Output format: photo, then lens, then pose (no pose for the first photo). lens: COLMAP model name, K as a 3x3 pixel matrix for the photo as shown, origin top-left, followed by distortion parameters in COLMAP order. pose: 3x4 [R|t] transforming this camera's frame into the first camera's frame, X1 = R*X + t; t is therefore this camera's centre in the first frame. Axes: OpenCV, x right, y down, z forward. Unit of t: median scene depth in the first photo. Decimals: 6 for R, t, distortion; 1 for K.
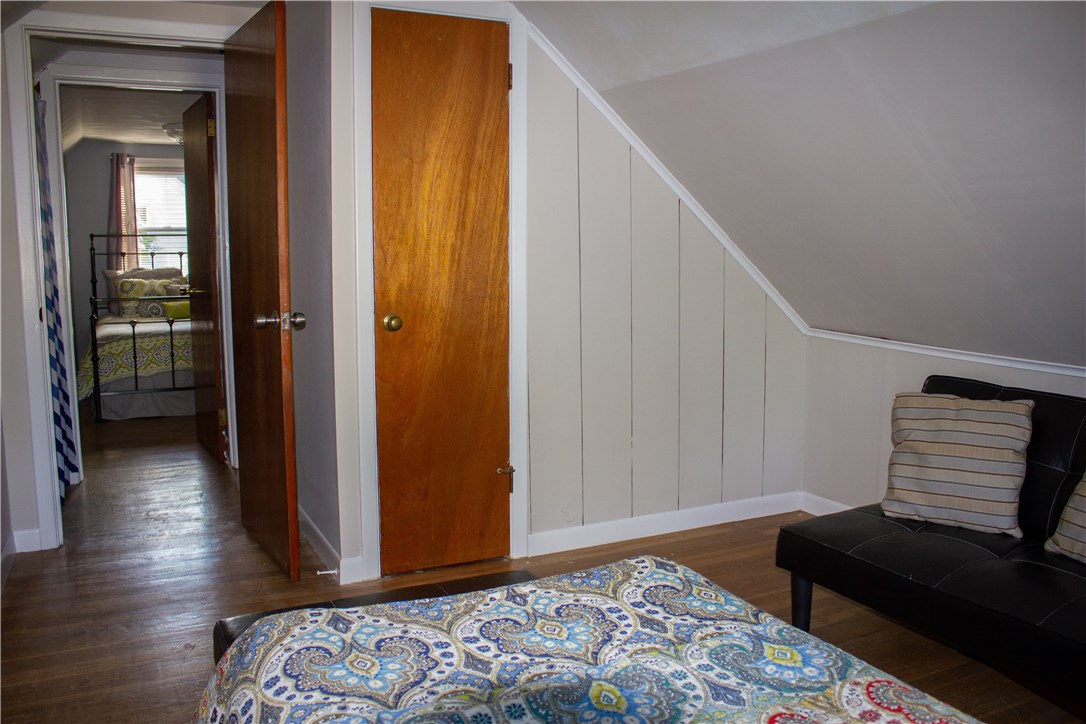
lens RADIAL K [[934.1, 0, 543.0], [0, 934.1, 362.0], [0, 0, 1]] dist [-0.090841, 0.004352]
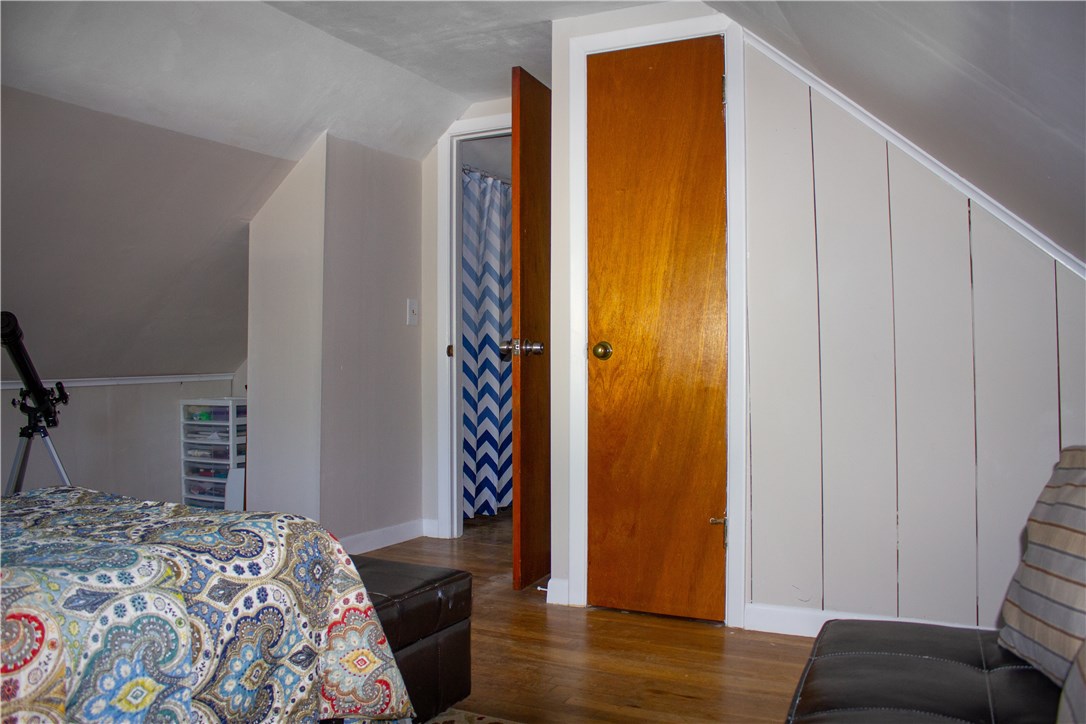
lens RADIAL K [[934.1, 0, 543.0], [0, 934.1, 362.0], [0, 0, 1]] dist [-0.090841, 0.004352]
pose [[0.599718, -0.002030, -0.800209, 0.597129], [-0.100047, 0.991960, -0.077497, 0.053431], [0.793933, 0.126535, 0.594693, 0.338089]]
